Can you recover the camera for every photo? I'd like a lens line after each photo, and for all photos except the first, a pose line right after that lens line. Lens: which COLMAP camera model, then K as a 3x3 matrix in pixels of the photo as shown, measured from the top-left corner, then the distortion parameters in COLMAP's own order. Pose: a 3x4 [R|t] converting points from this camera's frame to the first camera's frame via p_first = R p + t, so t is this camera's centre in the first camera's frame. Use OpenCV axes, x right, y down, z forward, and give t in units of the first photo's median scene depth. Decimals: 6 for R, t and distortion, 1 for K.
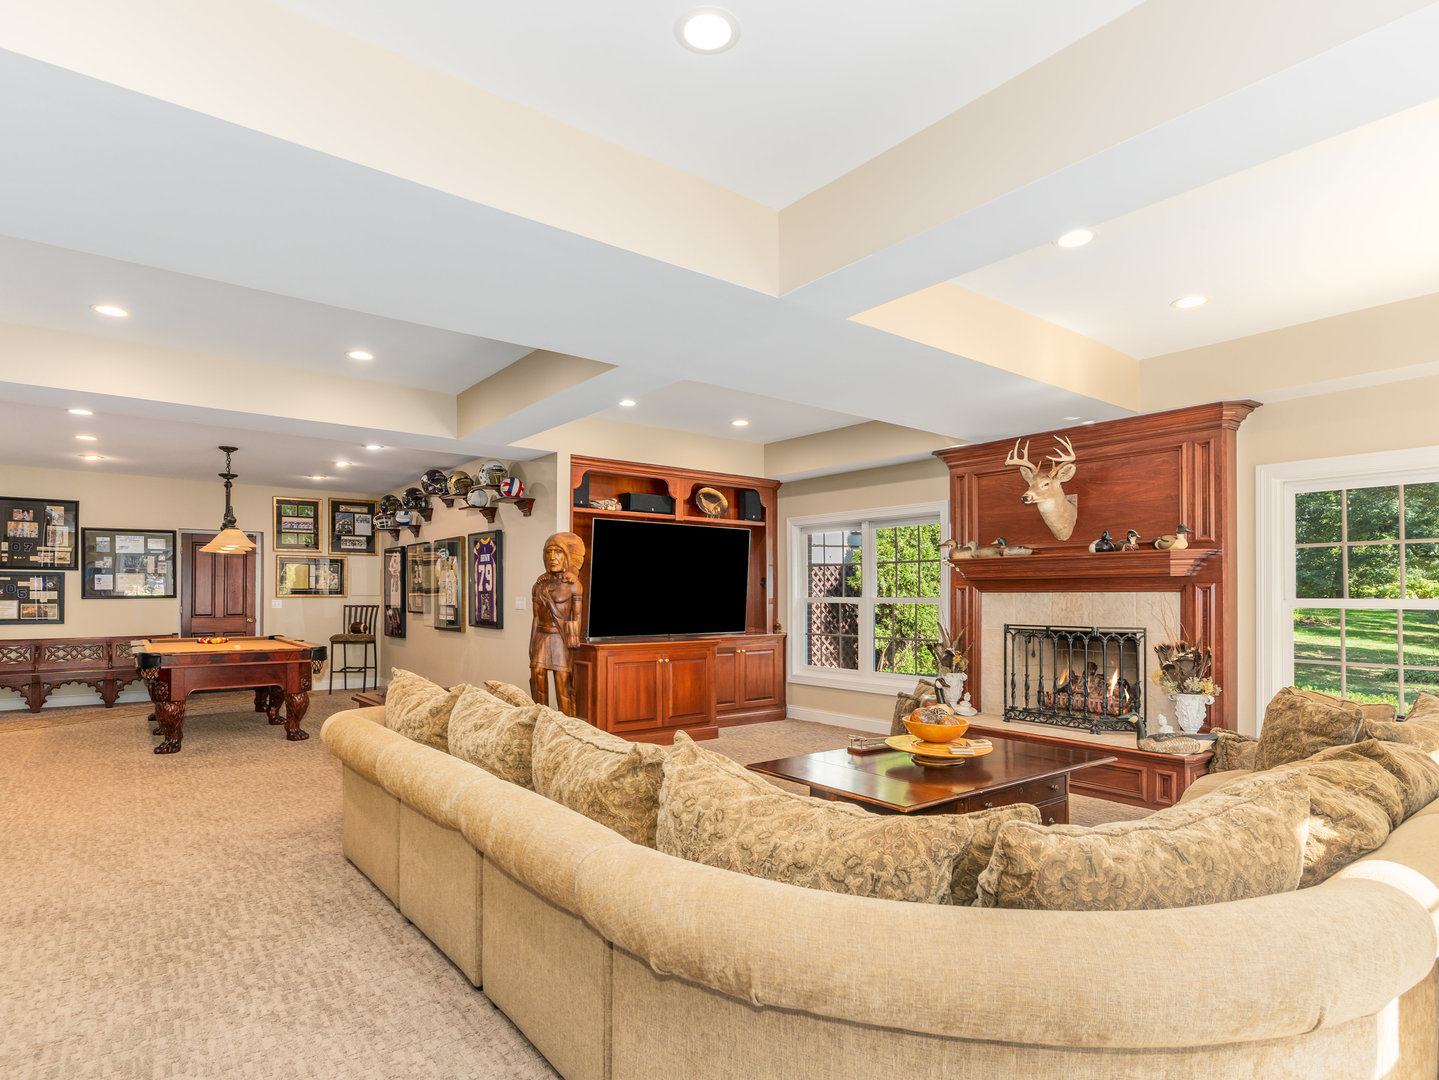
lens RADIAL K [[780.4, 0, 726.8], [0, 780.4, 562.9], [0, 0, 1]] dist [-0.000464, -0.000164]
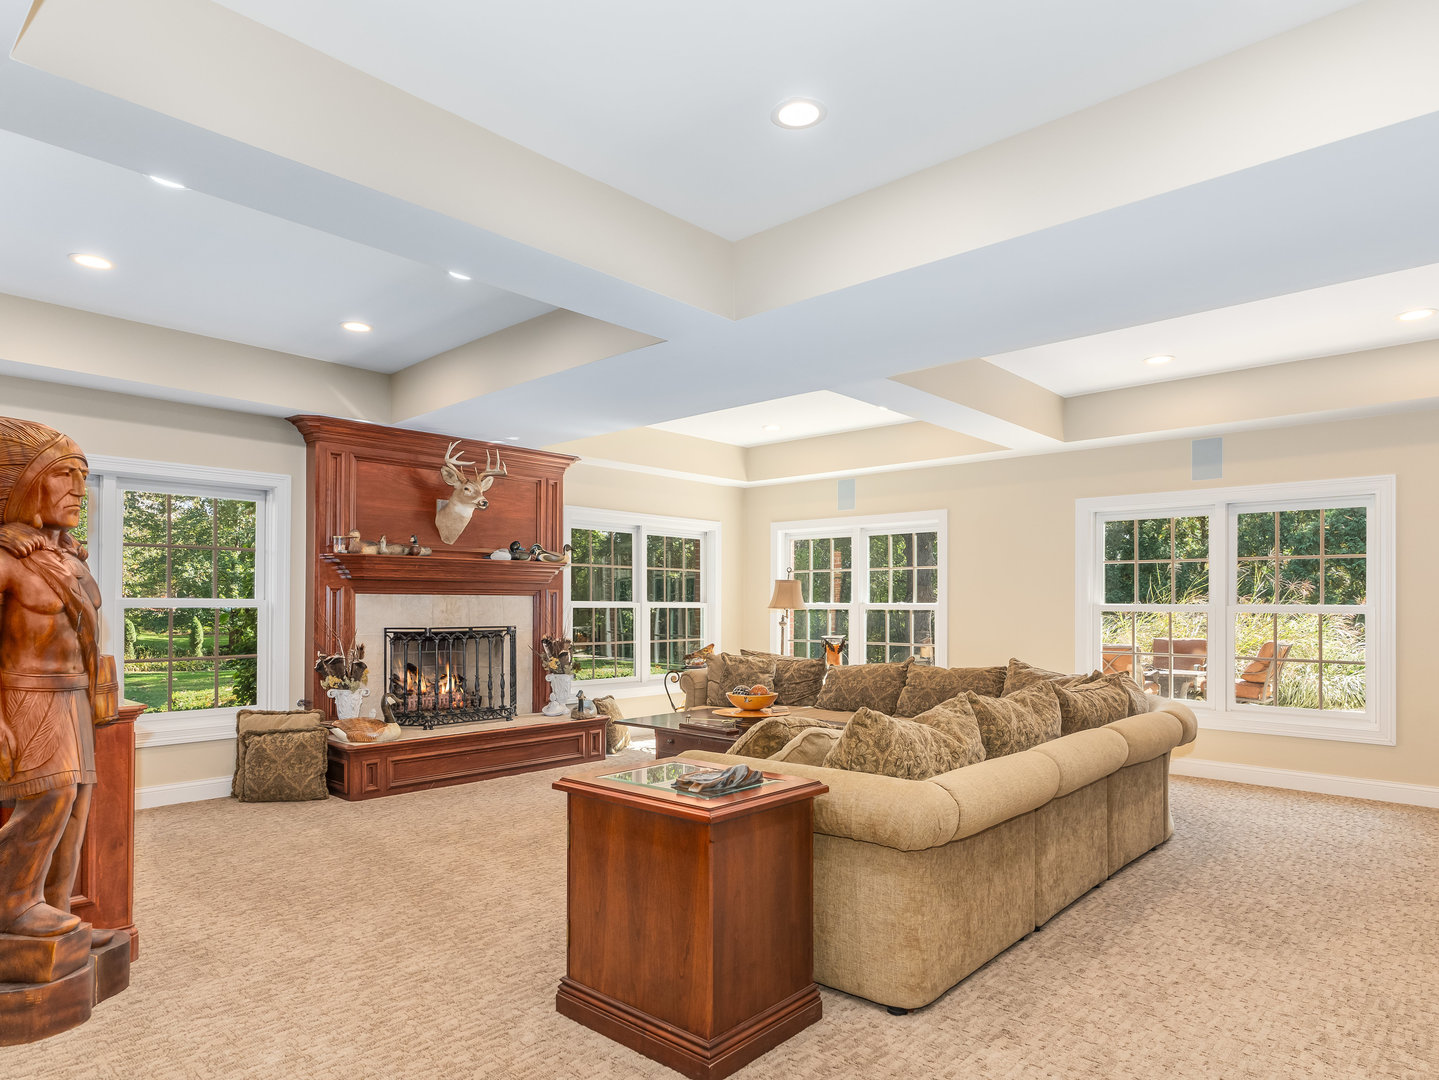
lens RADIAL K [[845.1, 0, 712.4], [0, 845.1, 544.9], [0, 0, 1]] dist [-0.002449, -0.001118]
pose [[-0.147575, 0.058500, 0.987319, -1.330228], [-0.053058, 0.996344, -0.066965, 0.052002], [-0.987627, -0.062268, -0.143932, 1.505594]]
